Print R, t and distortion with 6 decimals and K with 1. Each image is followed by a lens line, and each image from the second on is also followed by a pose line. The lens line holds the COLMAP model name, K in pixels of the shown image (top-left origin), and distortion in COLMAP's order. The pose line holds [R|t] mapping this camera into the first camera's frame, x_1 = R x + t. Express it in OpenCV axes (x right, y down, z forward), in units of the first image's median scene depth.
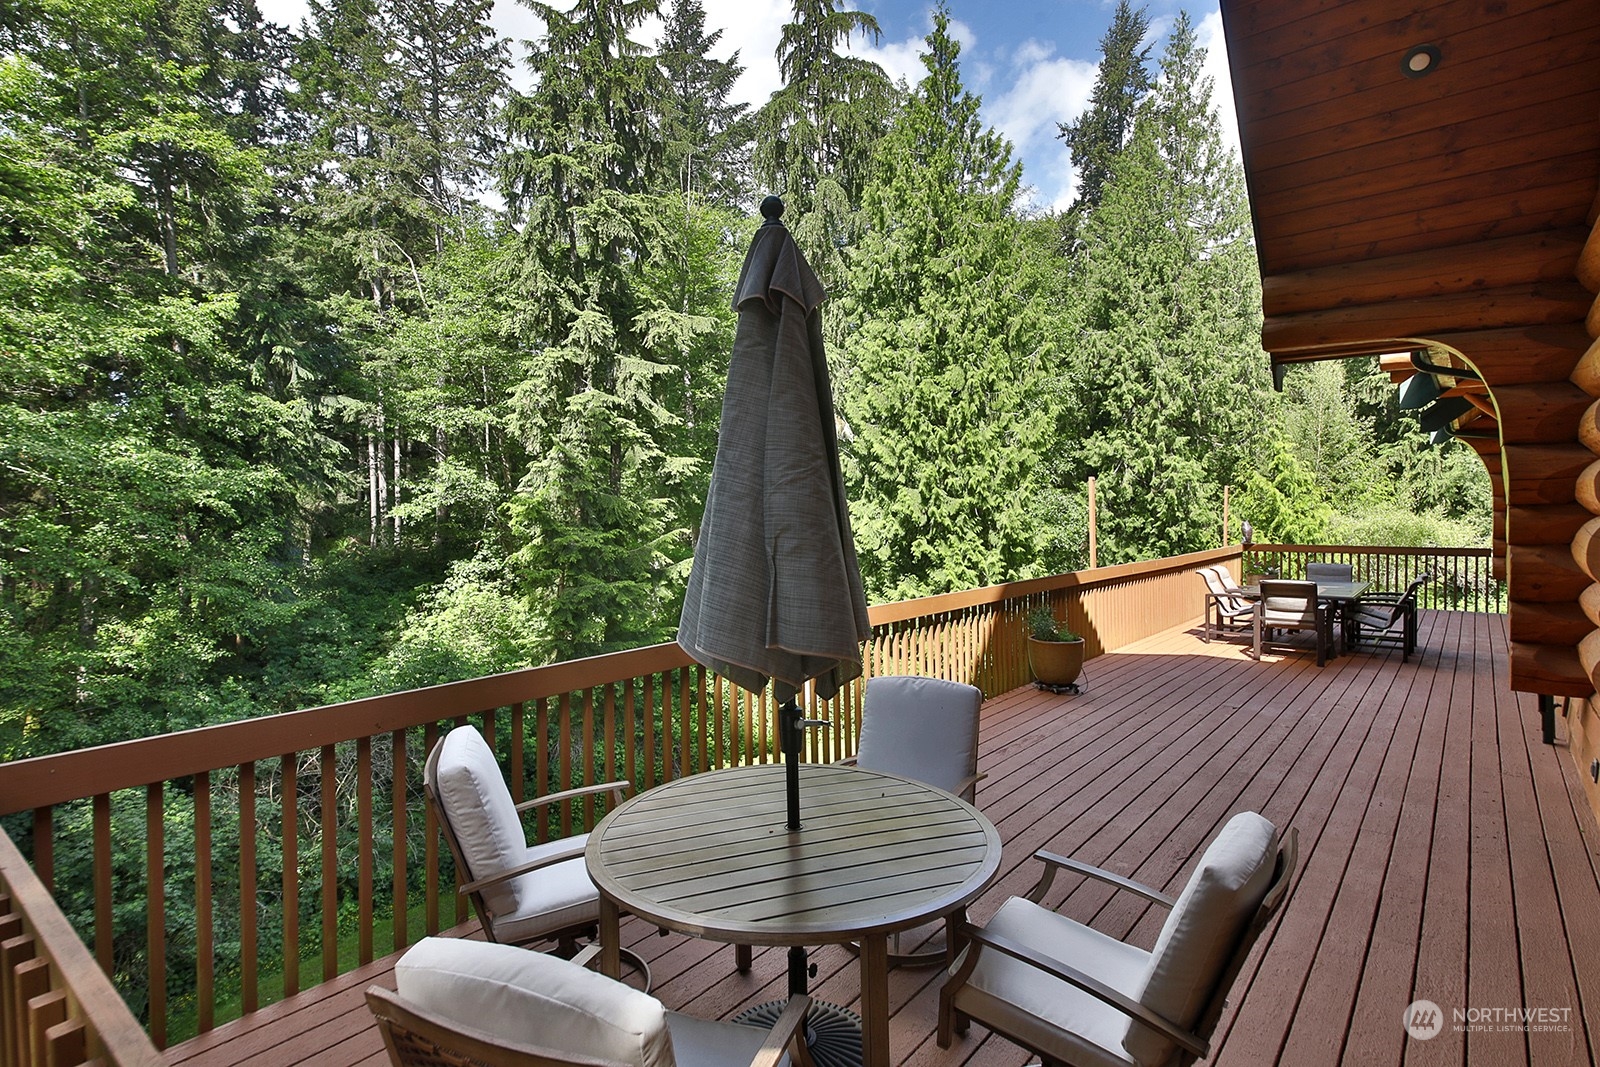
lens RADIAL K [[782.3, 0, 800.0], [0, 782.3, 533.5], [0, 0, 1]] dist [-0.001099, -0.000100]
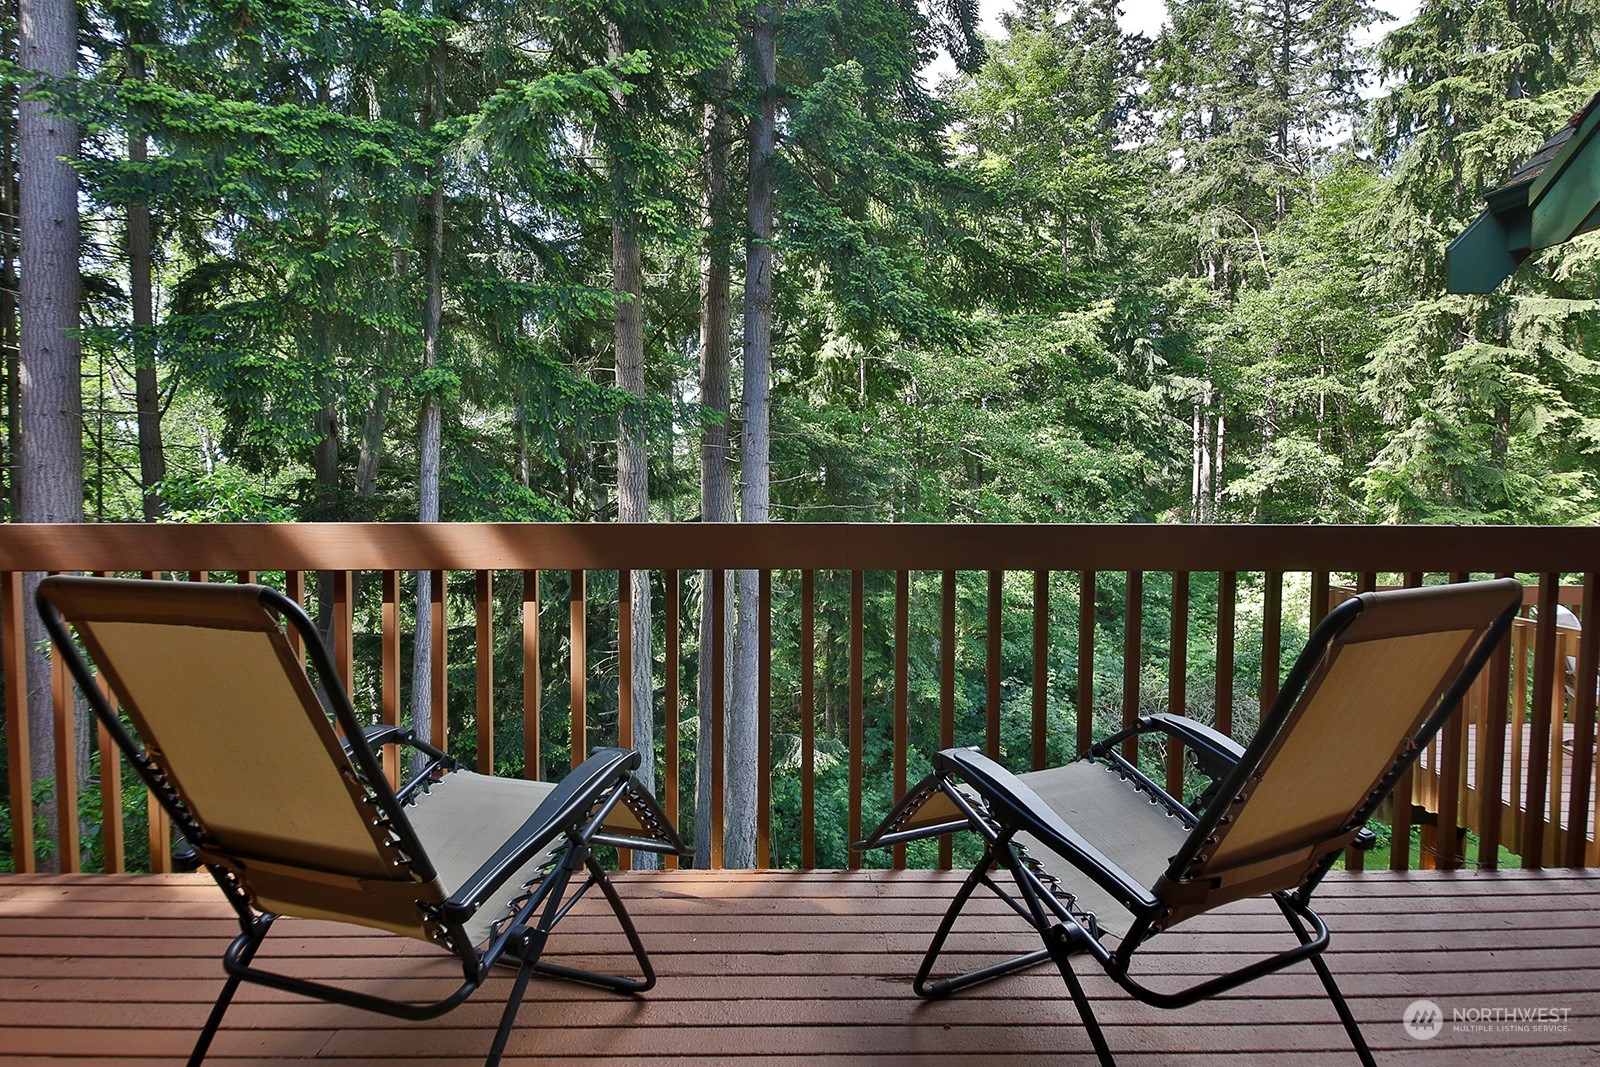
lens RADIAL K [[897.1, 0, 800.0], [0, 897.1, 533.5], [0, 0, 1]] dist [0.037985, -0.037188]
pose [[0.652612, 0.042847, -0.756480, 0.005542], [-0.027379, 0.999081, 0.032969, 0.008832], [0.757197, -0.000804, 0.653186, -0.188100]]
